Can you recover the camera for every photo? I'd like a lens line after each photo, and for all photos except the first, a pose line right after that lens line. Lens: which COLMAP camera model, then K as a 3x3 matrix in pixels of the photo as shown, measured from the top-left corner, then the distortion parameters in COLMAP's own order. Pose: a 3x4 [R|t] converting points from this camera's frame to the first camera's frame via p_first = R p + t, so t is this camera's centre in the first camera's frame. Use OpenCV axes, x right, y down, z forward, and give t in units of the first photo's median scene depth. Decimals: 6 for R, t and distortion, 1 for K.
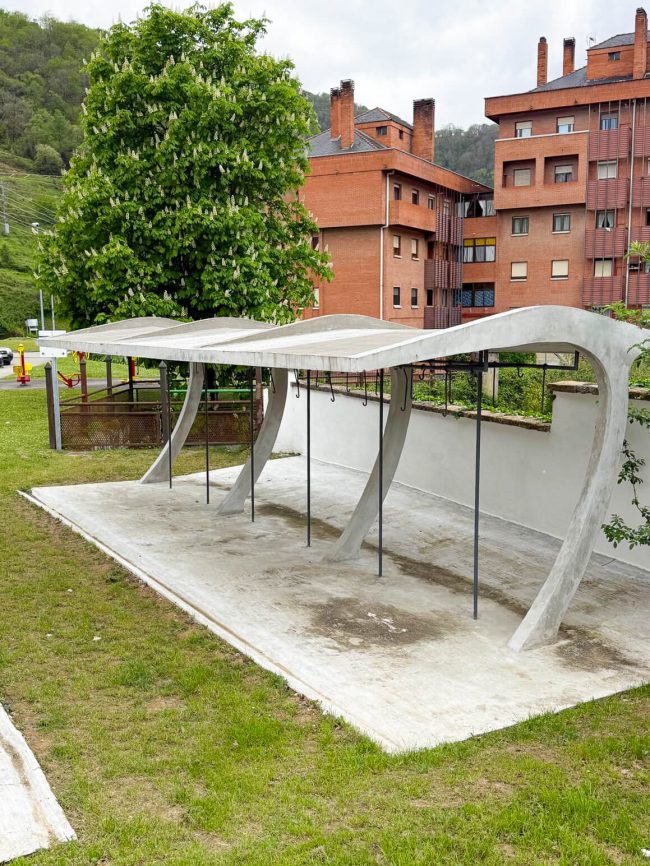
lens RADIAL K [[844.0, 0, 319.2], [0, 844.0, 436.5], [0, 0, 1]] dist [0.184893, -0.383962]
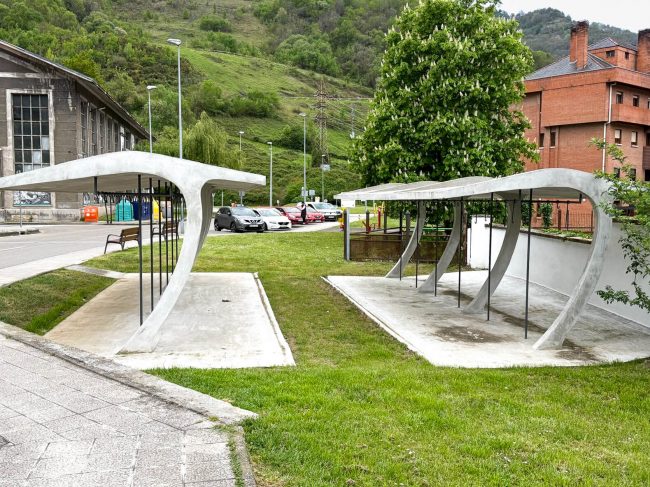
lens RADIAL K [[633.5, 0, 329.1], [0, 633.5, 247.6], [0, 0, 1]] dist [0.184893, -0.383962]
pose [[0.926553, 0.040145, -0.374016, 0.116277], [-0.061533, 0.997071, -0.045414, 0.041188], [0.371098, 0.065093, 0.926310, -0.174920]]
